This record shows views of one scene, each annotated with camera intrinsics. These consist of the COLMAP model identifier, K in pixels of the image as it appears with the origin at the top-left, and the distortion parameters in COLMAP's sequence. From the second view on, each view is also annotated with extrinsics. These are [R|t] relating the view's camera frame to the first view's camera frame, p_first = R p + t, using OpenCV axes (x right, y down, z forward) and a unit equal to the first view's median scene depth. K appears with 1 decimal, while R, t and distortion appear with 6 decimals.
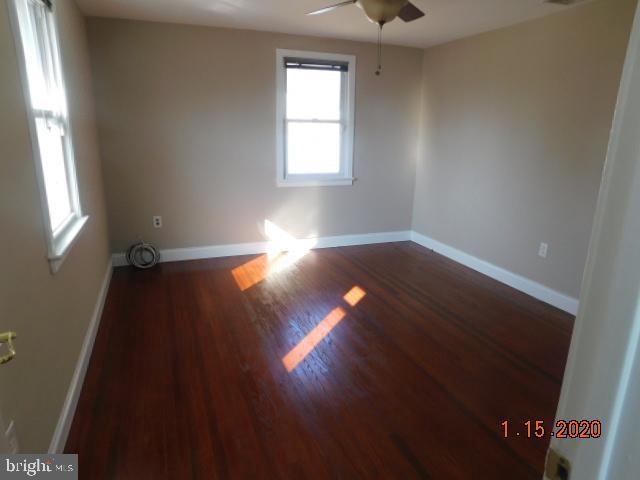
lens RADIAL K [[432.6, 0, 322.1], [0, 432.6, 240.2], [0, 0, 1]] dist [0.002457, 0.002861]
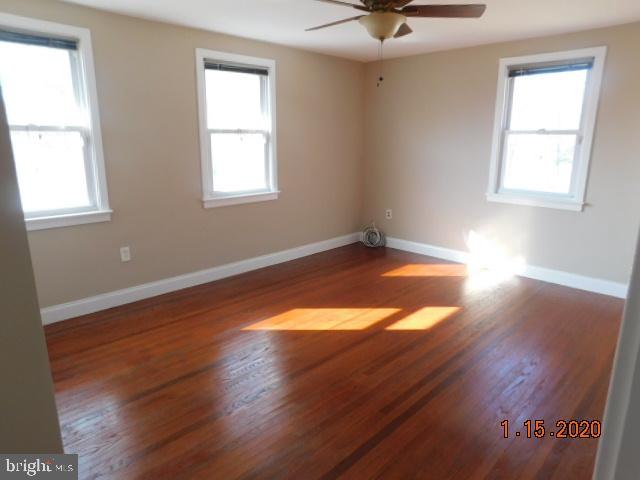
lens RADIAL K [[432.6, 0, 322.1], [0, 432.6, 240.3], [0, 0, 1]] dist [0.002457, 0.002861]
pose [[0.424237, 0.197985, -0.883643, 0.613344], [-0.234070, 0.966620, 0.104200, -0.050317], [0.874777, 0.162629, 0.456418, 0.246557]]
